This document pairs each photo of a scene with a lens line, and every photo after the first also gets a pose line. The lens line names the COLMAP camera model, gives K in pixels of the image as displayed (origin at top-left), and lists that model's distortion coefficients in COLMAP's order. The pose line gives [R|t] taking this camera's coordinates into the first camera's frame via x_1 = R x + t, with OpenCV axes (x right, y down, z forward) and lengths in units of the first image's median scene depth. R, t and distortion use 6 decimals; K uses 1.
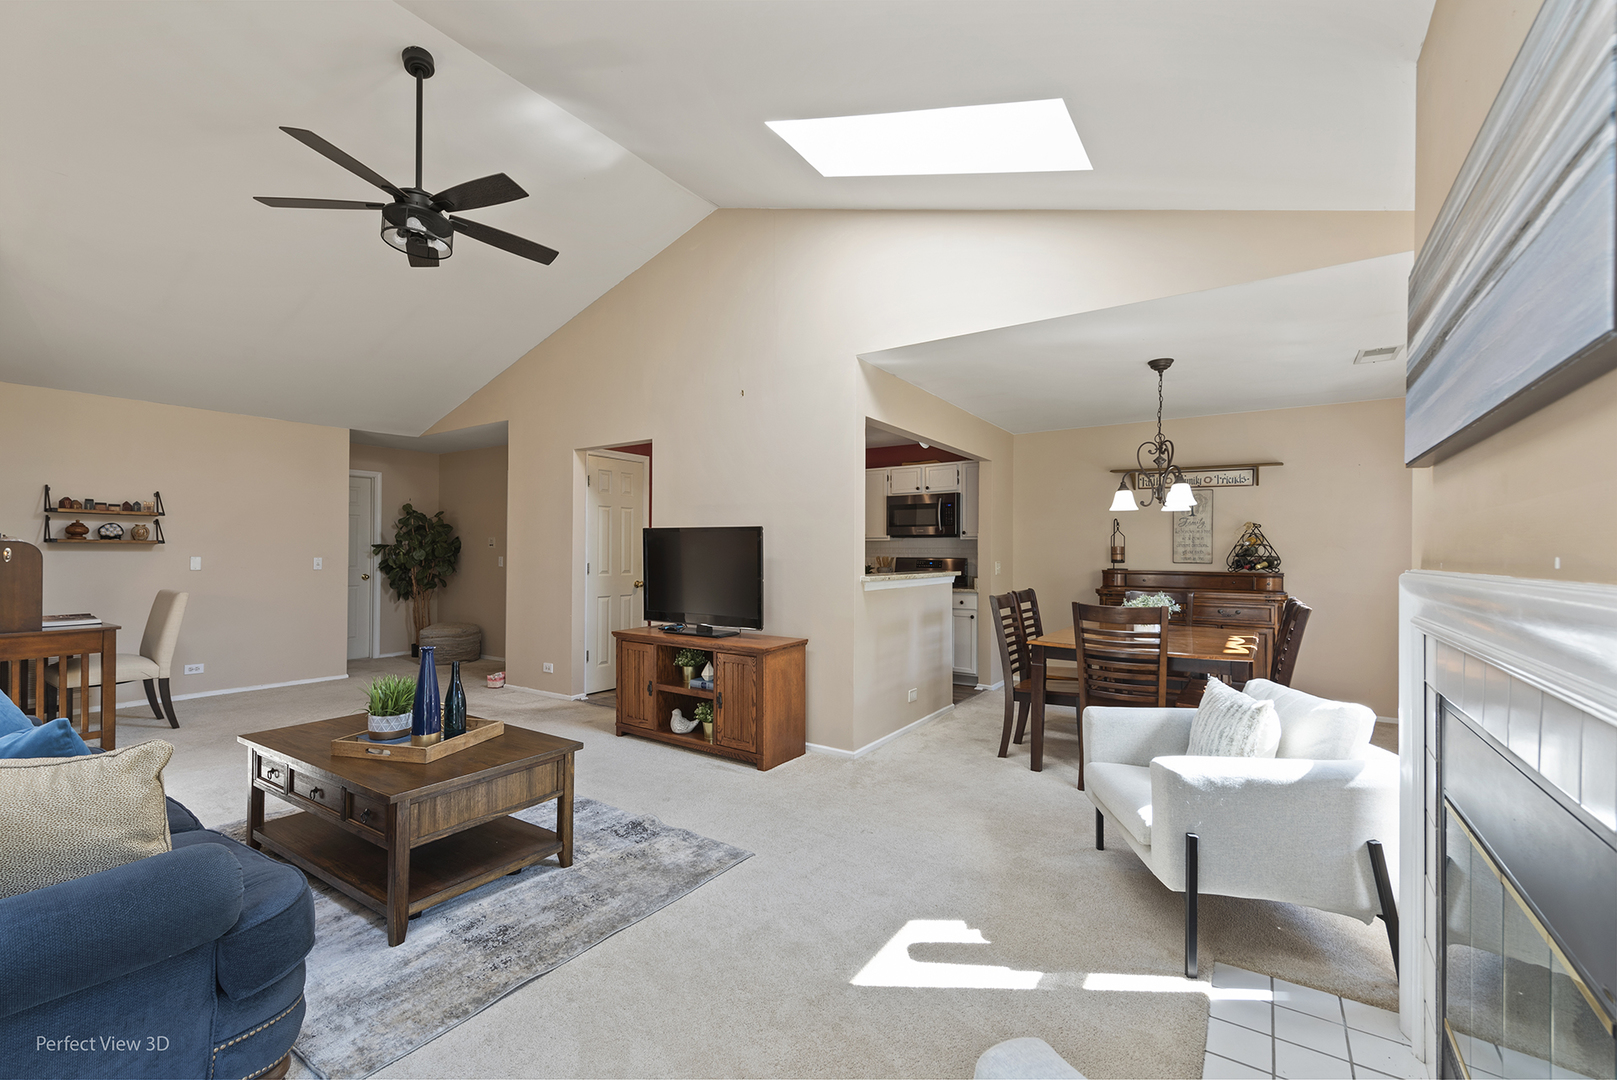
lens RADIAL K [[684.2, 0, 808.5], [0, 684.2, 540.0], [0, 0, 1]] dist [0.003050, 0.000107]
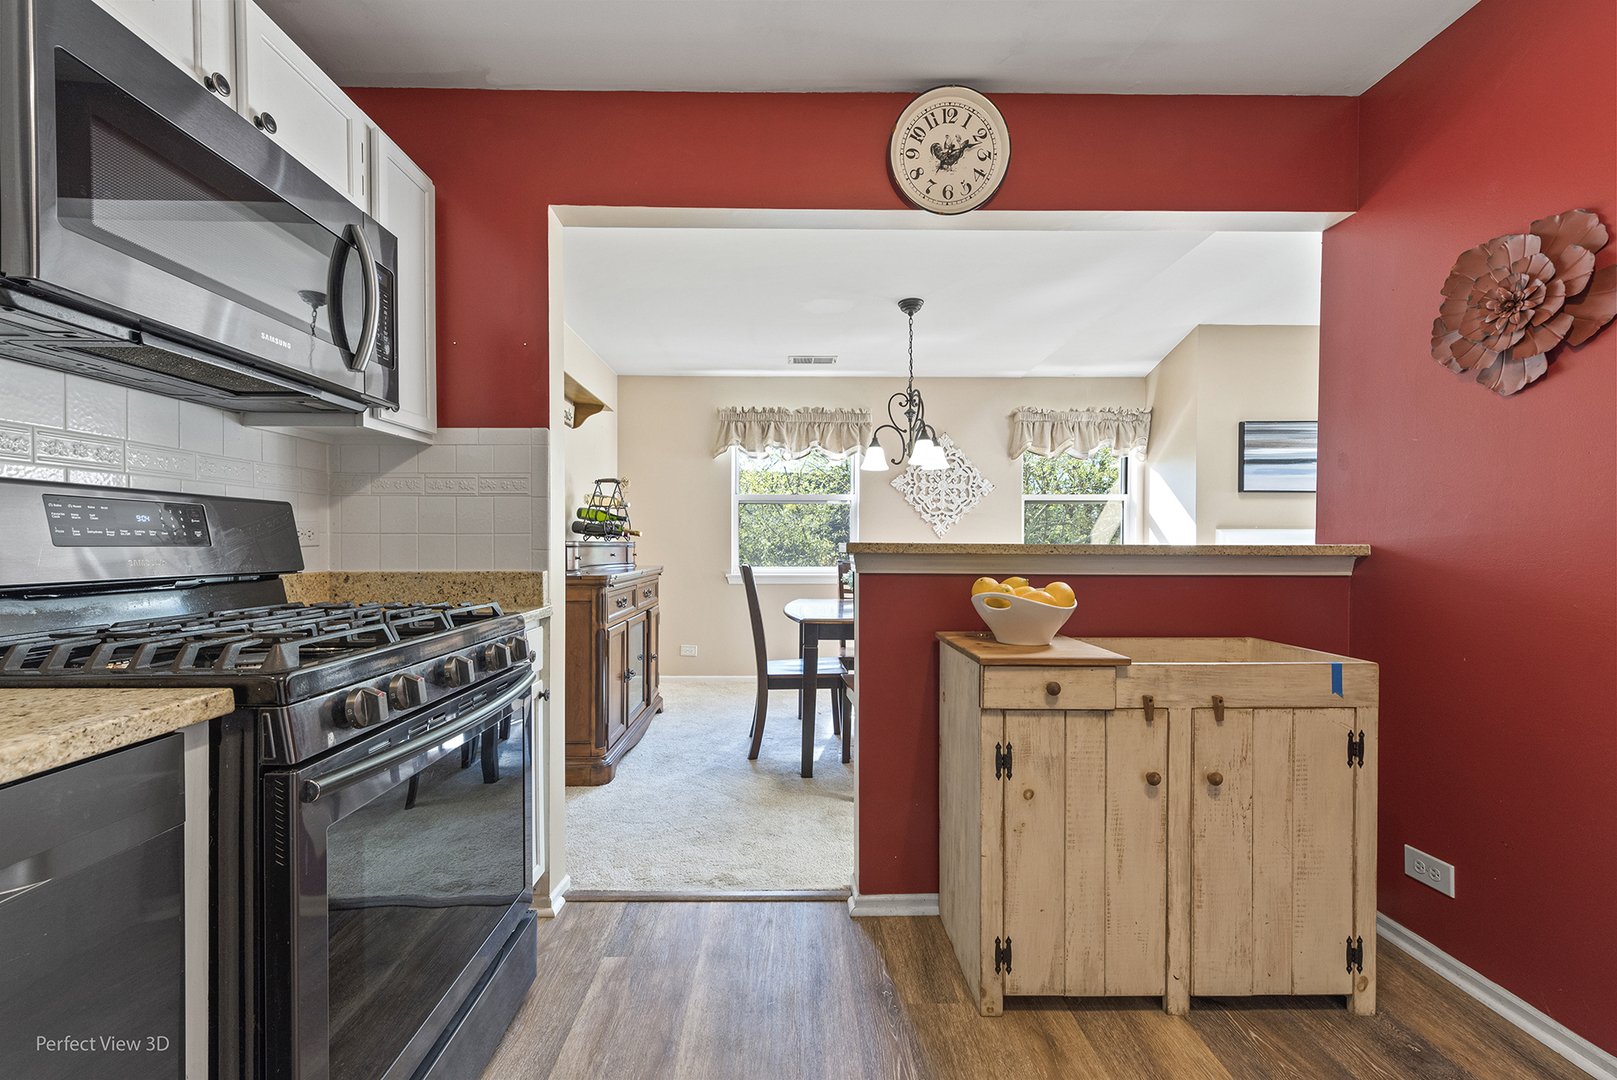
lens RADIAL K [[636.3, 0, 789.2], [0, 636.3, 551.1], [0, 0, 1]] dist [0.016566, -0.004864]
pose [[-0.567792, -0.017456, 0.822987, -0.069960], [-0.023605, 0.999709, 0.004919, 0.049952], [-0.822833, -0.016634, -0.568039, 1.261030]]
